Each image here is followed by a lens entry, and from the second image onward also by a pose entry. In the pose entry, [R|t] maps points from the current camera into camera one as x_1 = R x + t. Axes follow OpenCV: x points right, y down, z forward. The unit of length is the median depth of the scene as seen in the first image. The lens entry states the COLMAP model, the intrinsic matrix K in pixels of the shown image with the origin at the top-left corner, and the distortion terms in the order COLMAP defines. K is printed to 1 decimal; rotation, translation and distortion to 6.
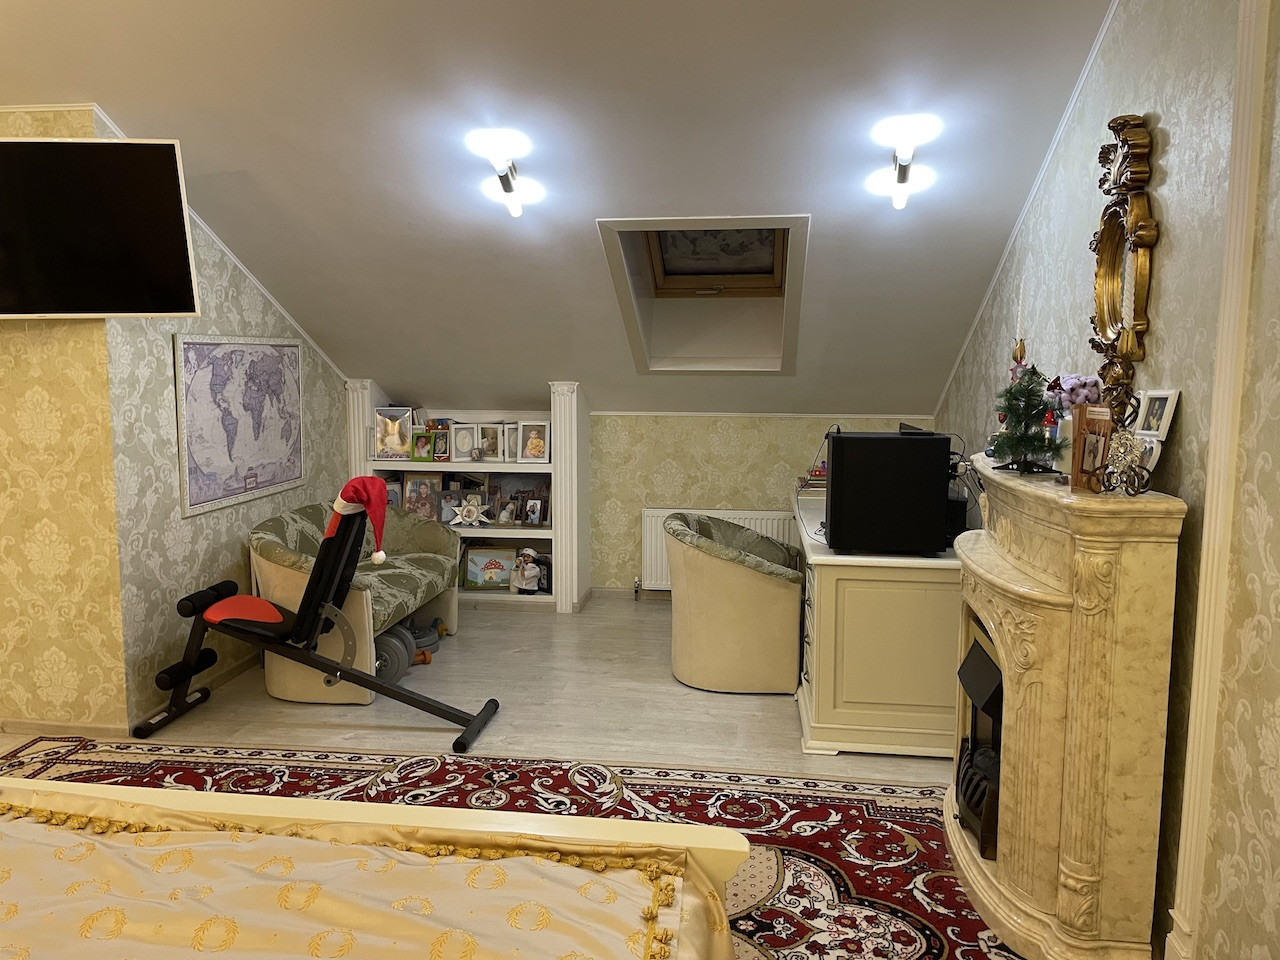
lens RADIAL K [[980.9, 0, 645.9], [0, 980.9, 478.7], [0, 0, 1]] dist [0.009915, -0.035031]
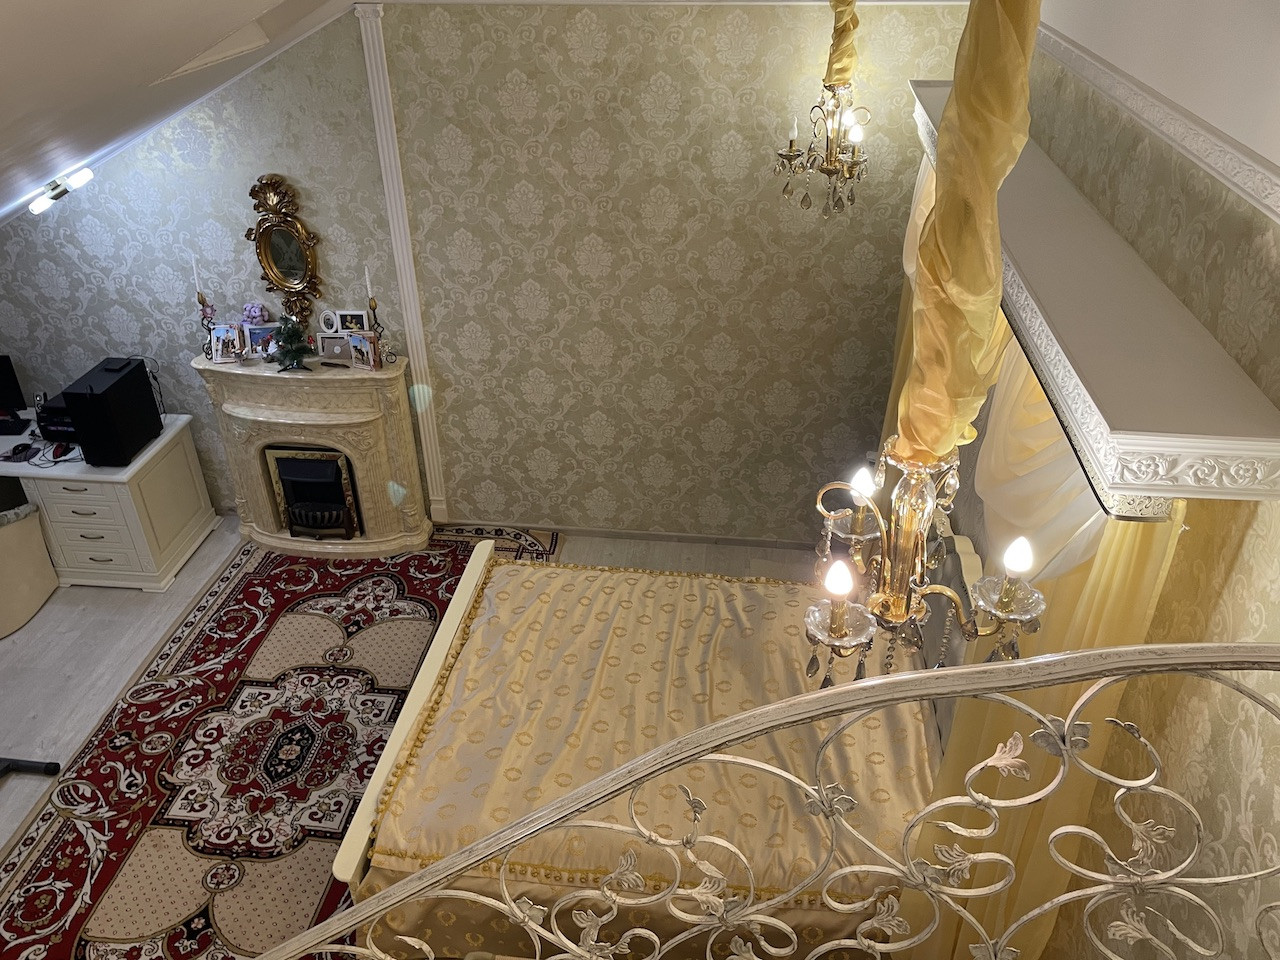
lens RADIAL K [[980.9, 0, 641.1], [0, 980.9, 478.1], [0, 0, 1]] dist [0.009915, -0.035031]
pose [[-0.012560, -0.540083, 0.841518, -1.104181], [0.131114, 0.833429, 0.536848, -0.626224], [-0.991288, 0.117077, 0.060345, 0.184170]]
